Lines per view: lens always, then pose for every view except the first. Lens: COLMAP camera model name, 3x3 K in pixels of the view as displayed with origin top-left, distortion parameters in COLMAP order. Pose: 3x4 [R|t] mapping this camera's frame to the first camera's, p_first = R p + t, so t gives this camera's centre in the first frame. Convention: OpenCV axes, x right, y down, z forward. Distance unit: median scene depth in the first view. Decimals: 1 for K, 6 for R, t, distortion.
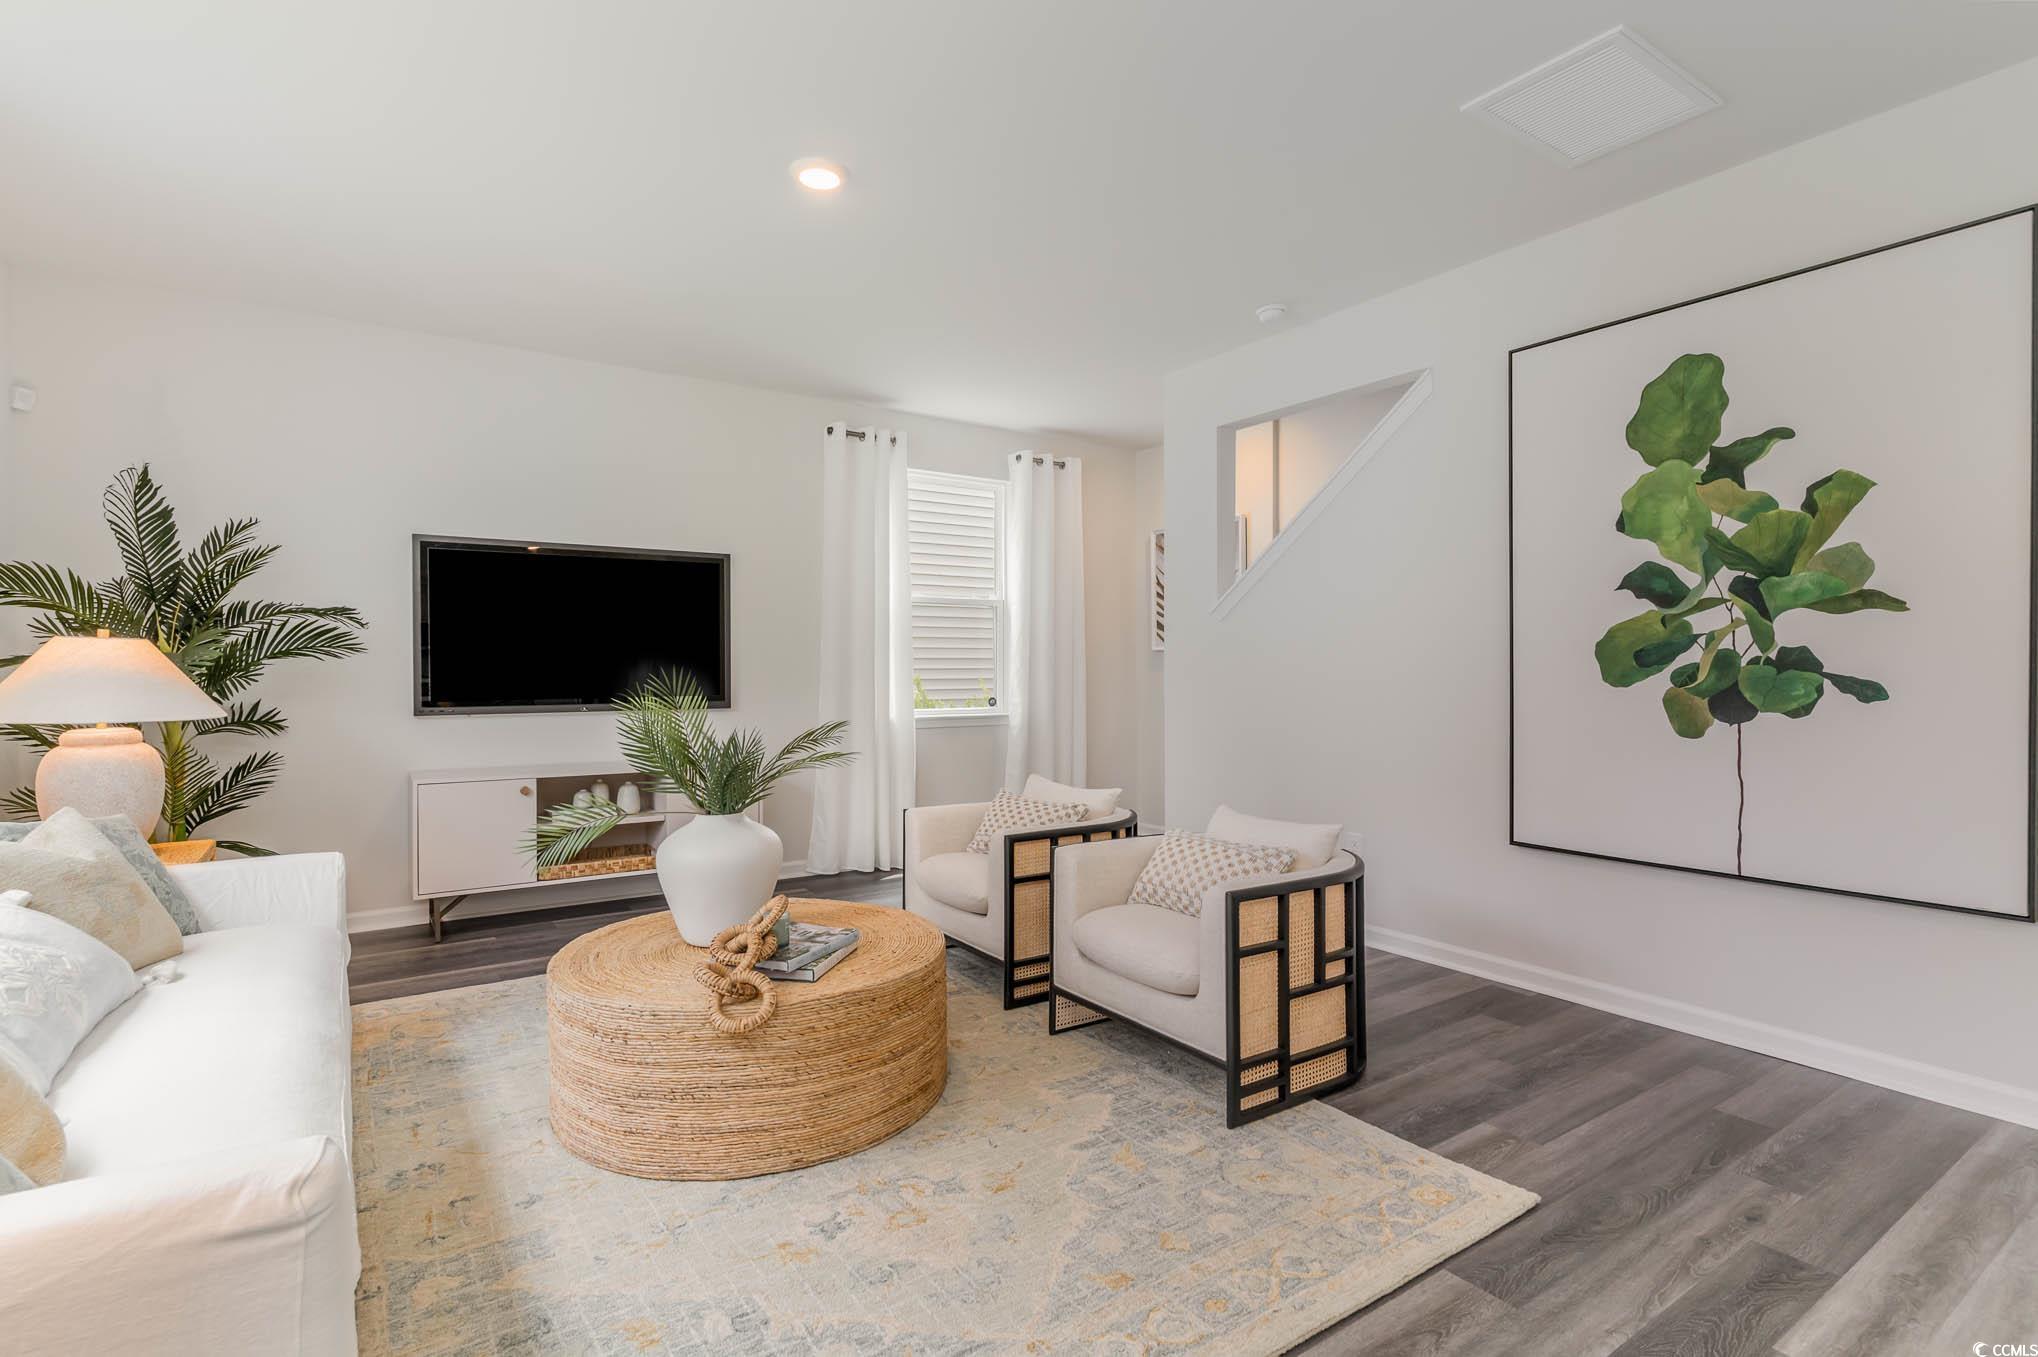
lens RADIAL K [[975.9, 0, 1014.0], [0, 975.9, 678.0], [0, 0, 1]] dist [-0.000520, -0.000039]
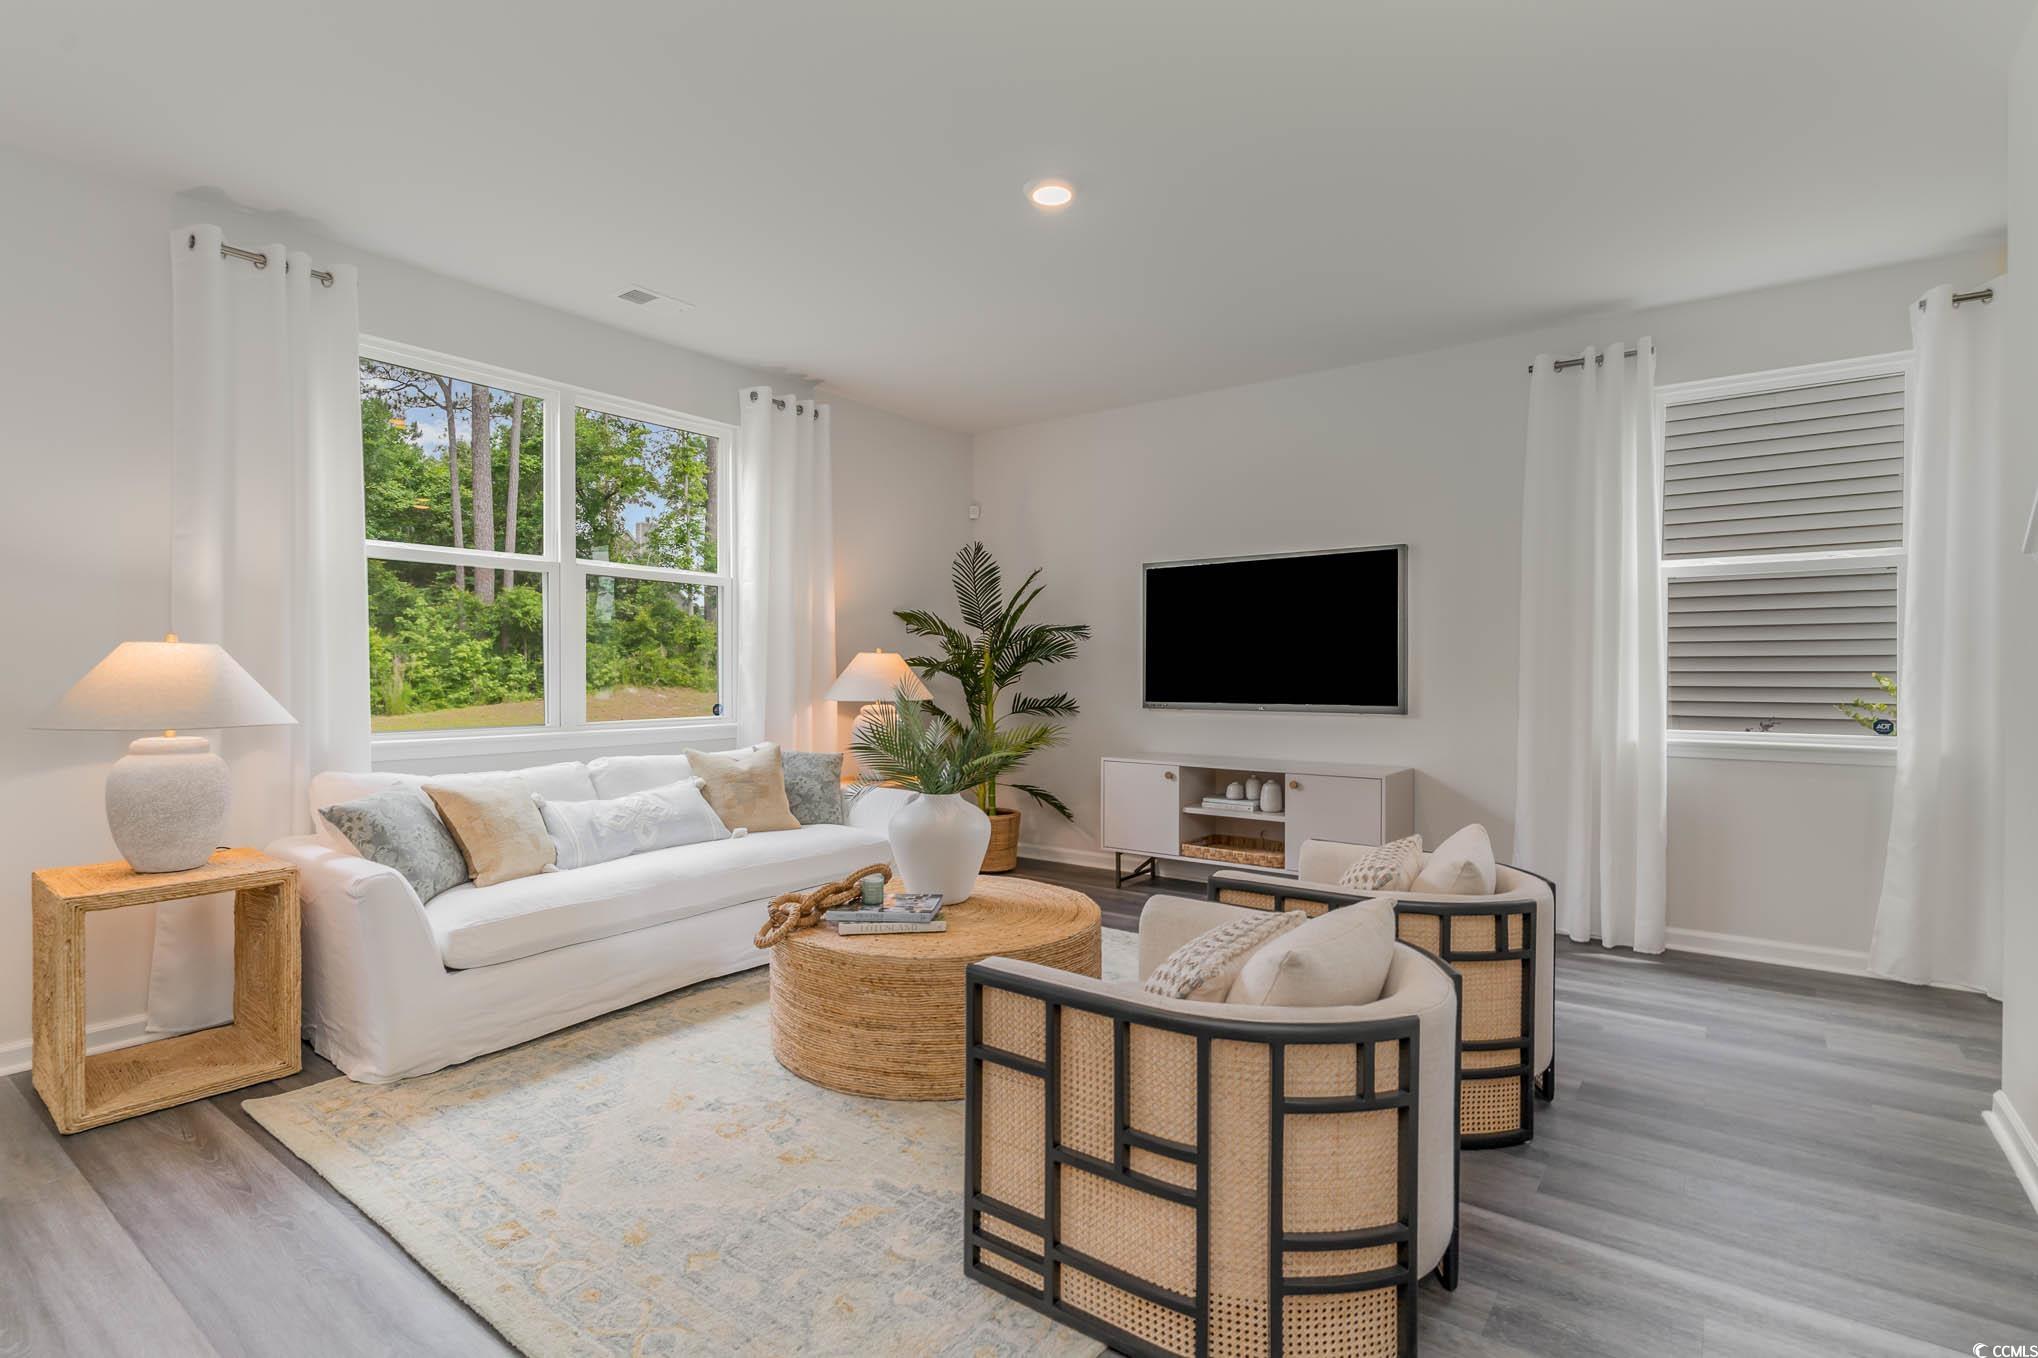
lens RADIAL K [[975.9, 0, 1013.6], [0, 975.9, 676.8], [0, 0, 1]] dist [-0.000520, -0.000039]
pose [[0.334419, 0.007875, -0.942392, 0.896148], [-0.008977, 0.999946, 0.005170, -0.010260], [0.942382, 0.006731, 0.334471, 0.730282]]
